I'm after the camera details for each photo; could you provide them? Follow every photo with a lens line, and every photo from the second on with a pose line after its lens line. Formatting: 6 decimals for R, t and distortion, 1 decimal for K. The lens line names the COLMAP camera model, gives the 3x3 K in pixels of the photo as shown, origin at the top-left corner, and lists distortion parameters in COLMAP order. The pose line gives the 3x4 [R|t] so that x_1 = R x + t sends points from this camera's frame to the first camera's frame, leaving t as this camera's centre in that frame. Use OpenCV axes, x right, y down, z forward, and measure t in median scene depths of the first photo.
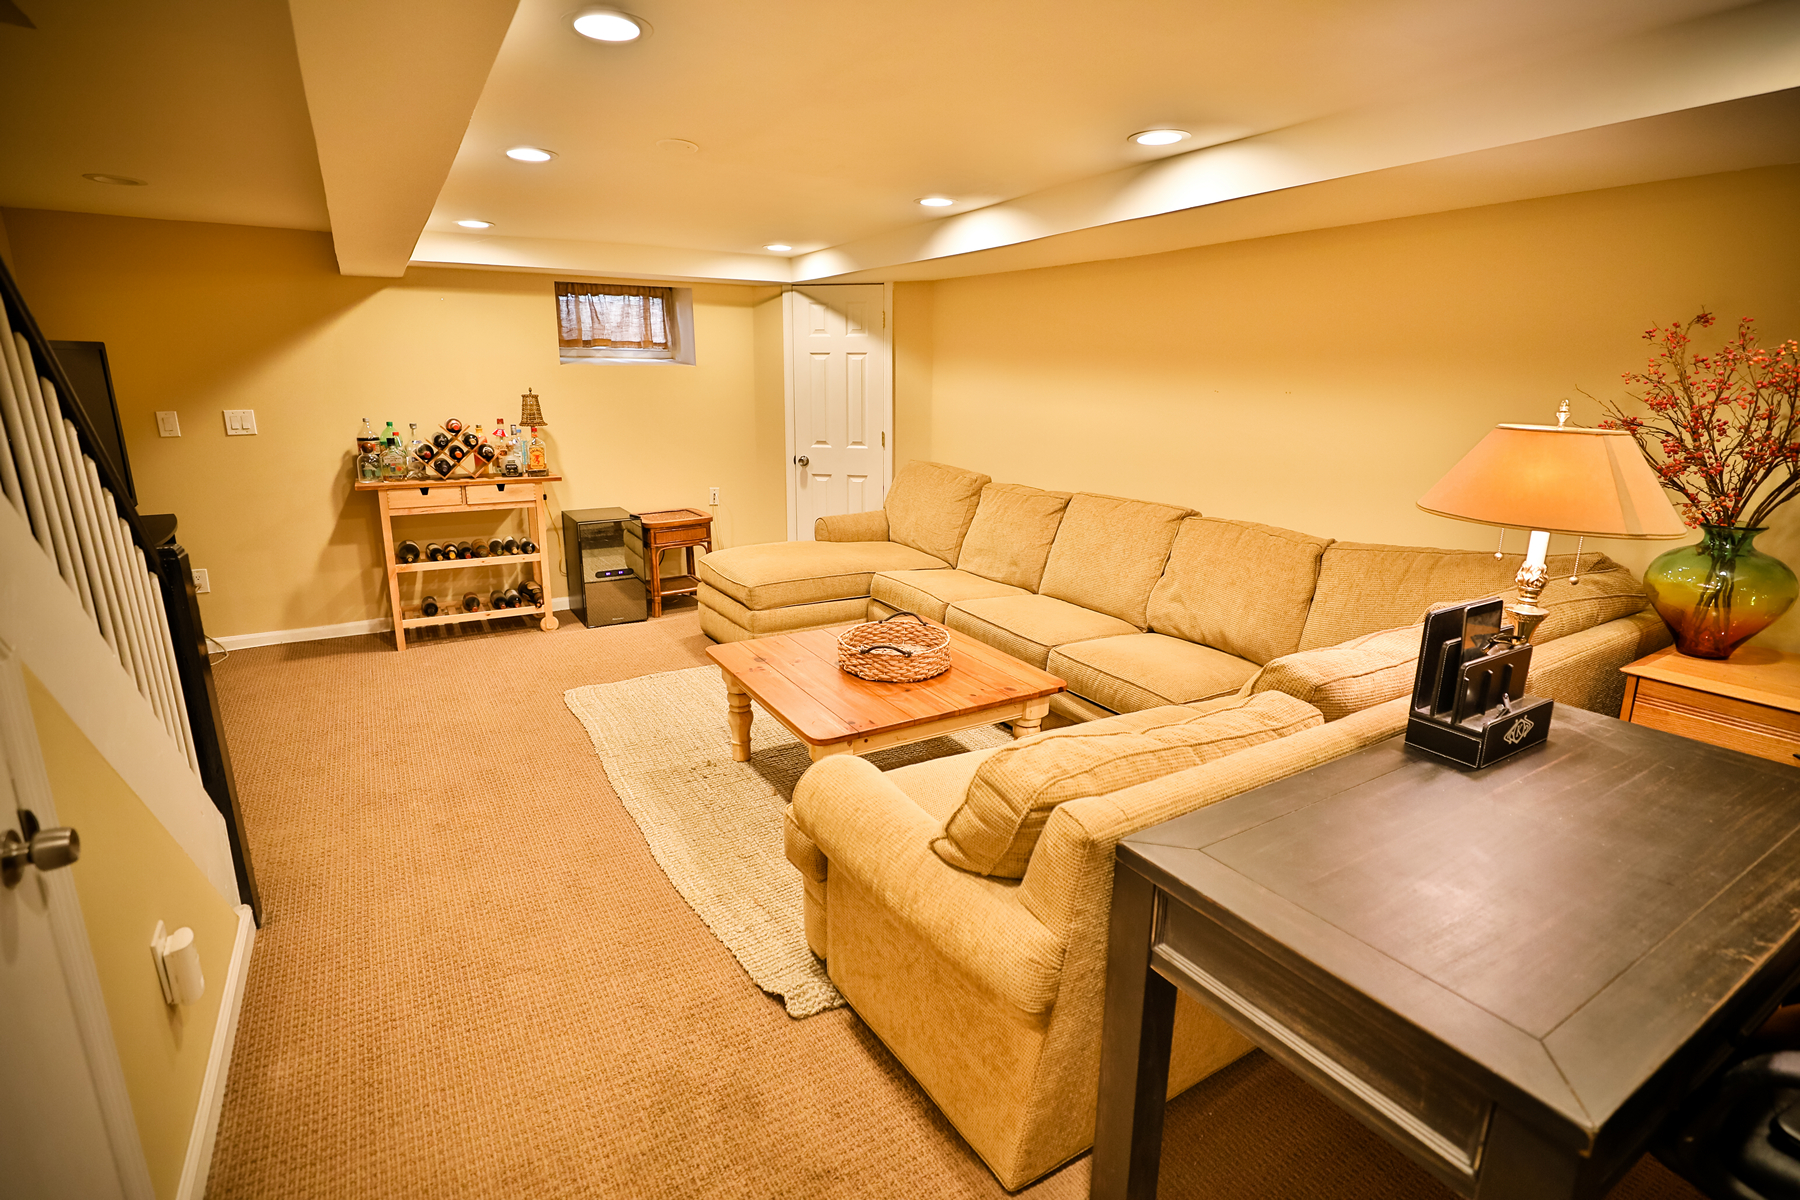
lens RADIAL K [[863.4, 0, 907.0], [0, 863.4, 602.8], [0, 0, 1]] dist [-0.029685, 0.001916]
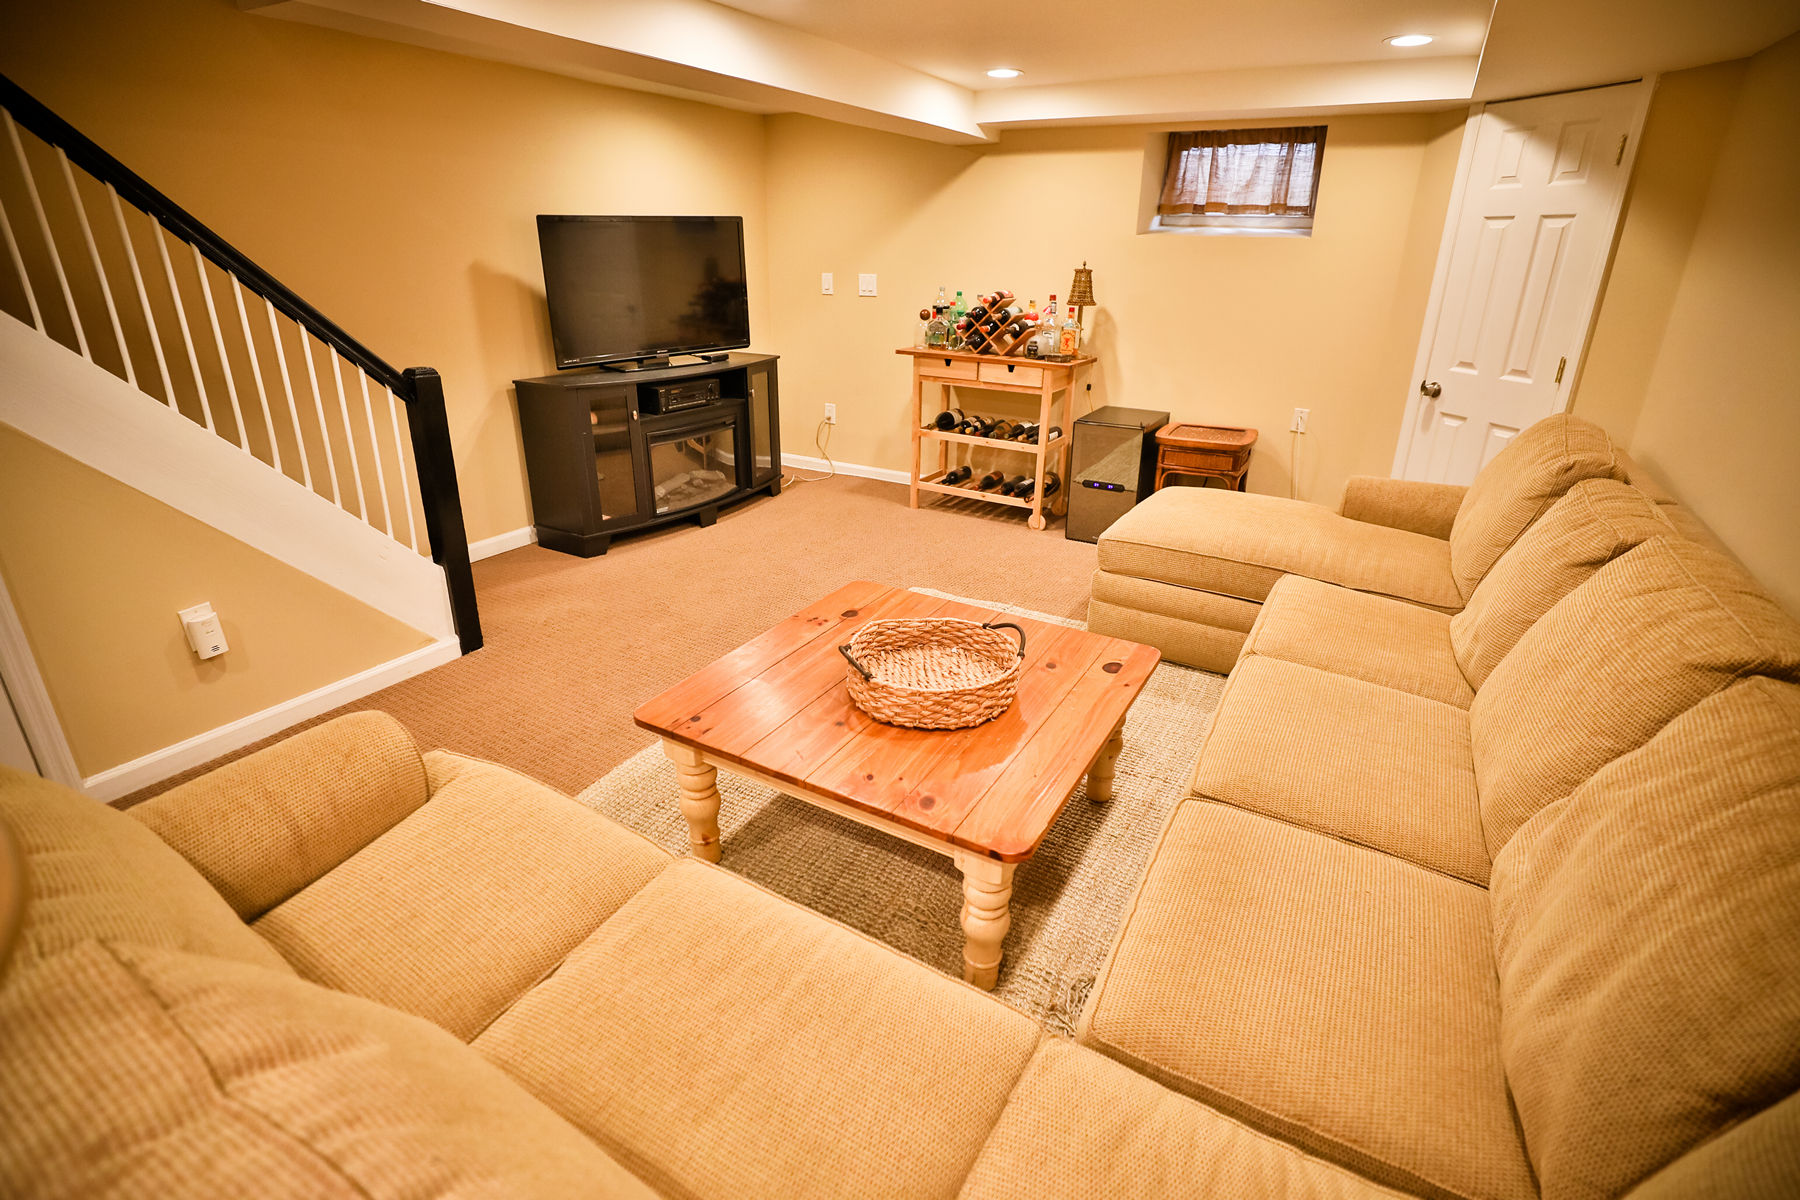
lens RADIAL K [[863.4, 0, 897.3], [0, 863.4, 599.0], [0, 0, 1]] dist [-0.029685, 0.001916]
pose [[0.475639, 0.332404, -0.814417, 0.304406], [-0.229833, 0.940653, 0.249699, -0.096295], [0.849085, 0.068413, 0.523808, 0.380019]]
